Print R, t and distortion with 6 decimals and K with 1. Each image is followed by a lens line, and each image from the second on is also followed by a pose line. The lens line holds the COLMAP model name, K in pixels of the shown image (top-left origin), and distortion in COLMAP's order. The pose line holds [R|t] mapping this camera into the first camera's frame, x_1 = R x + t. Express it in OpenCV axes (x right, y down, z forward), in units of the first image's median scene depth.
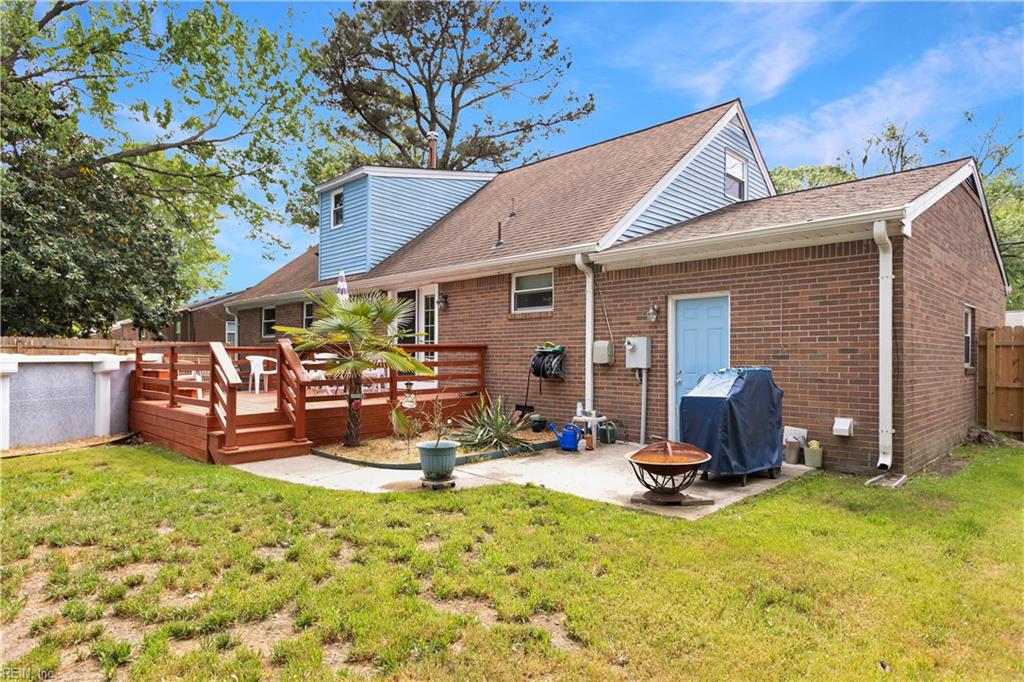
lens RADIAL K [[603.0, 0, 513.5], [0, 603.0, 345.8], [0, 0, 1]] dist [-0.000718, -0.000637]
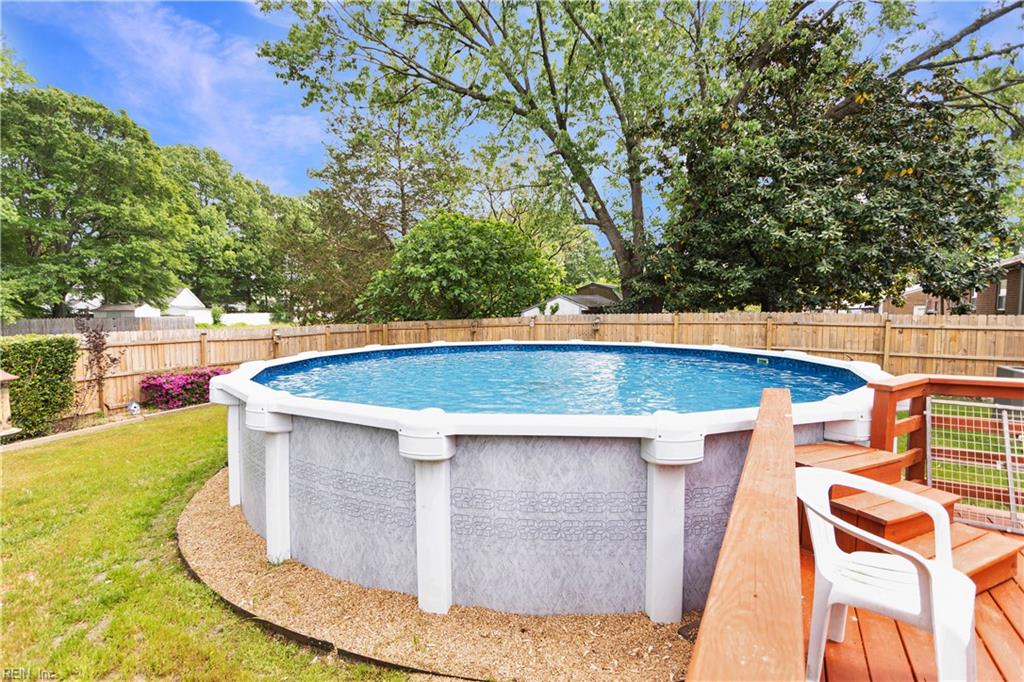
lens RADIAL K [[468.8, 0, 512.4], [0, 468.8, 345.3], [0, 0, 1]] dist [0.009295, -0.003994]
pose [[0.238183, 0.072839, -0.968485, -0.222035], [0.022397, 0.996507, 0.080455, -0.030089], [0.970962, -0.040854, 0.235719, 0.444882]]
